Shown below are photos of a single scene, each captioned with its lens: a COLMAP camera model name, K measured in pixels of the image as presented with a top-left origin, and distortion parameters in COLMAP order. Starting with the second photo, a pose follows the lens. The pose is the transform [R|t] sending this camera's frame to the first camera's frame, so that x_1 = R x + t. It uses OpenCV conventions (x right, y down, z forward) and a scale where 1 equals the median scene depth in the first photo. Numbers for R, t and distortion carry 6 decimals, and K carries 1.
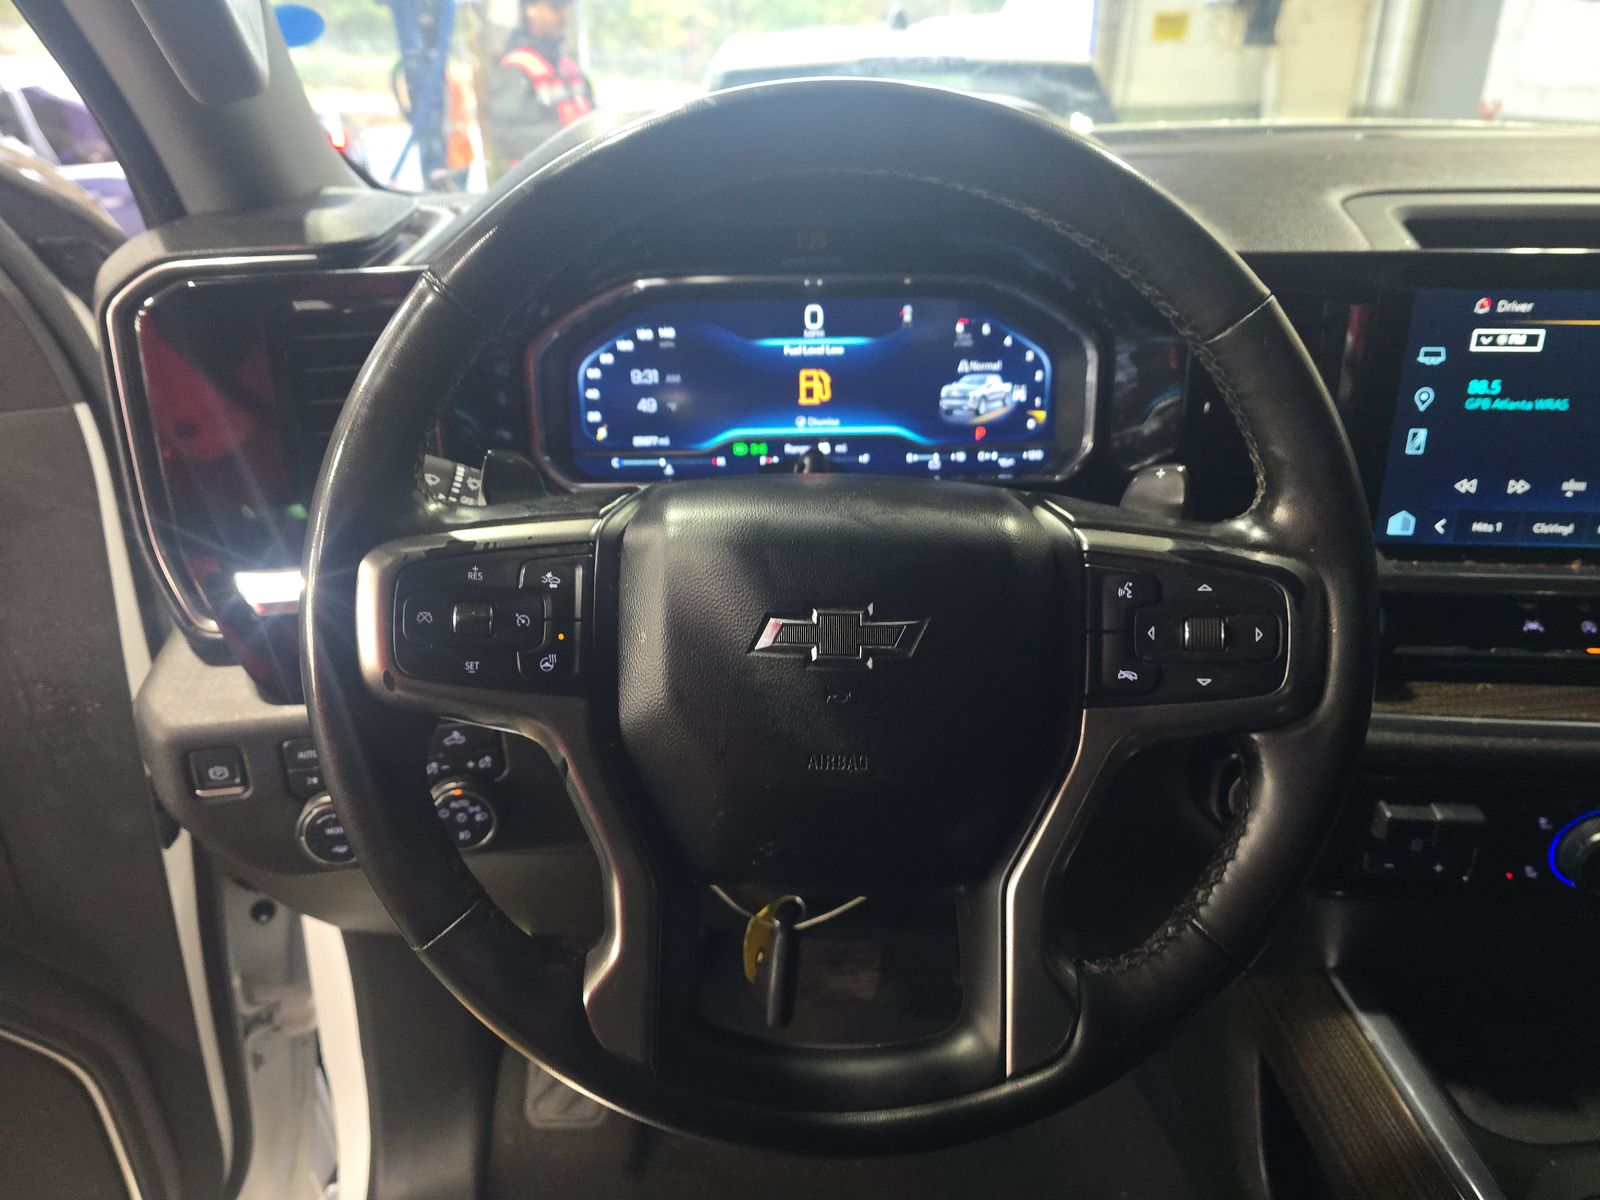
lens RADIAL K [[1082.5, 0, 800.0], [0, 1082.5, 600.0], [0, 0, 1]] dist [0.042196, -0.059242]
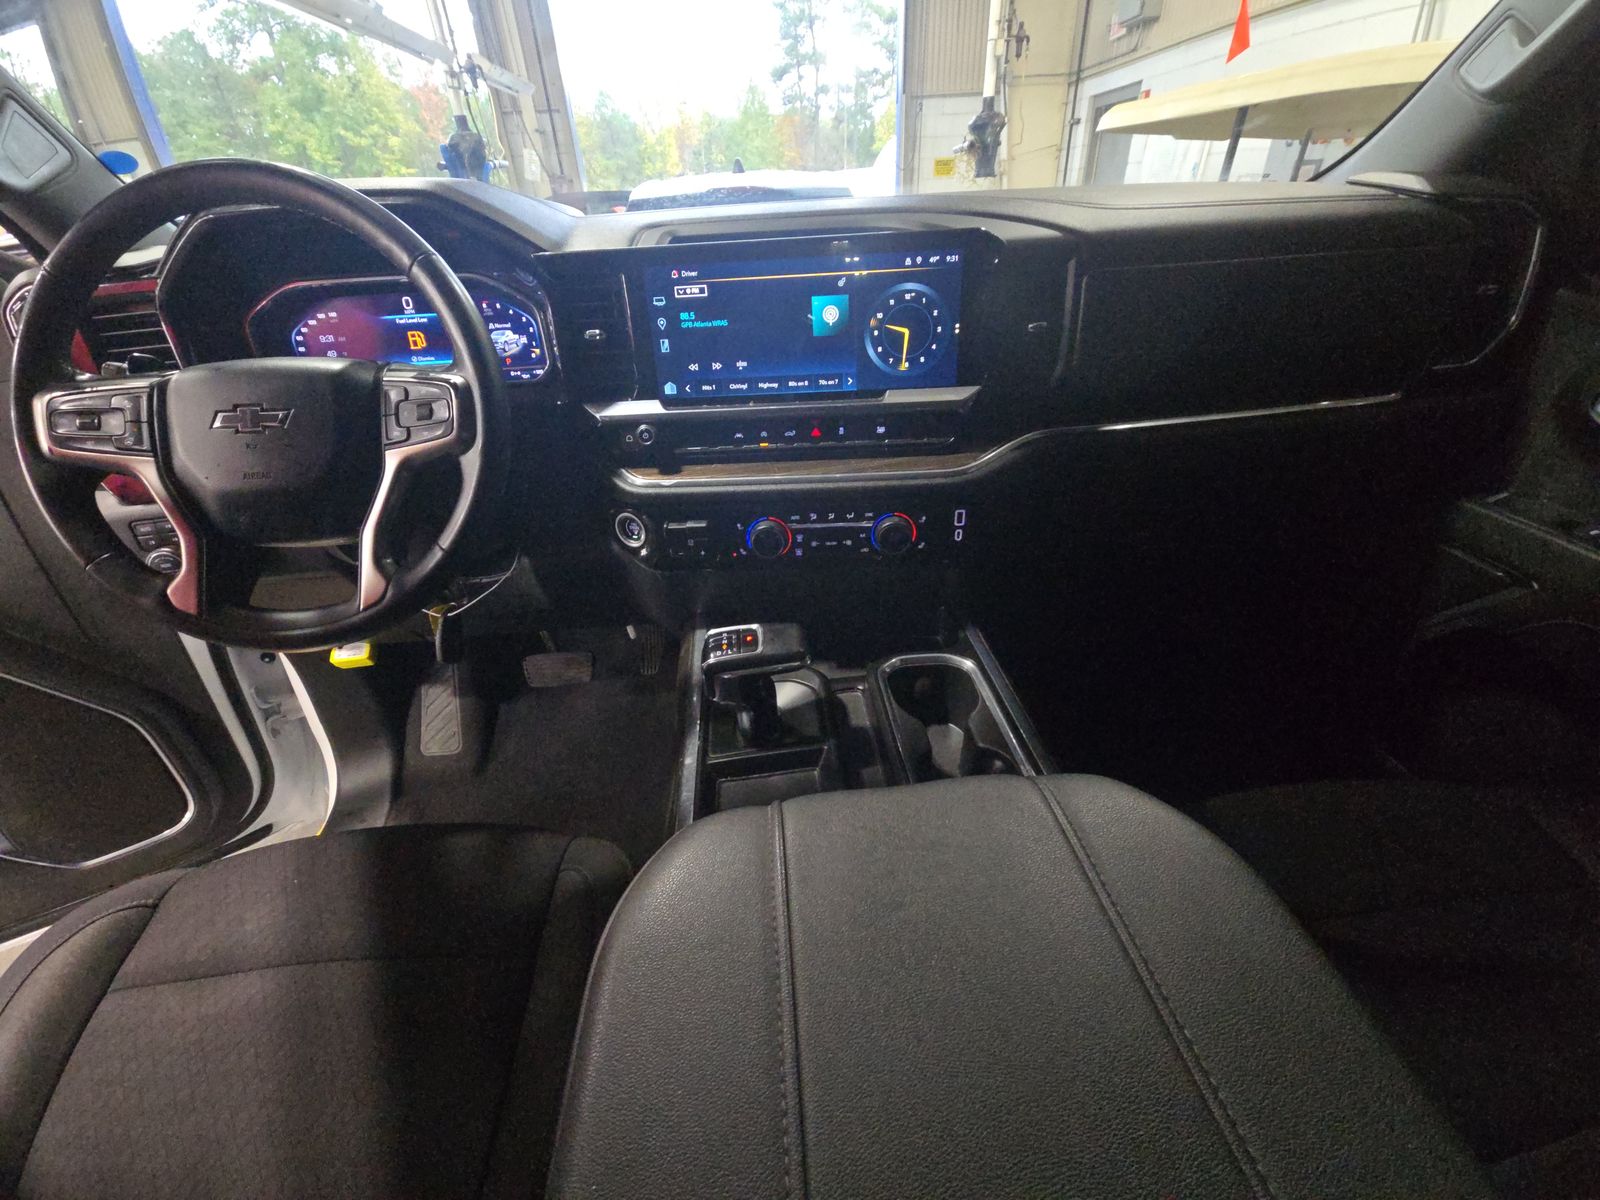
lens RADIAL K [[638.5, 0, 800.0], [0, 638.5, 600.0], [0, 0, 1]] dist [-0.002341, -0.000331]
pose [[0.997442, -0.060274, 0.038427, 0.636626], [0.056054, 0.993126, 0.102752, 0.193359], [-0.044356, -0.100336, 0.993964, -0.233795]]
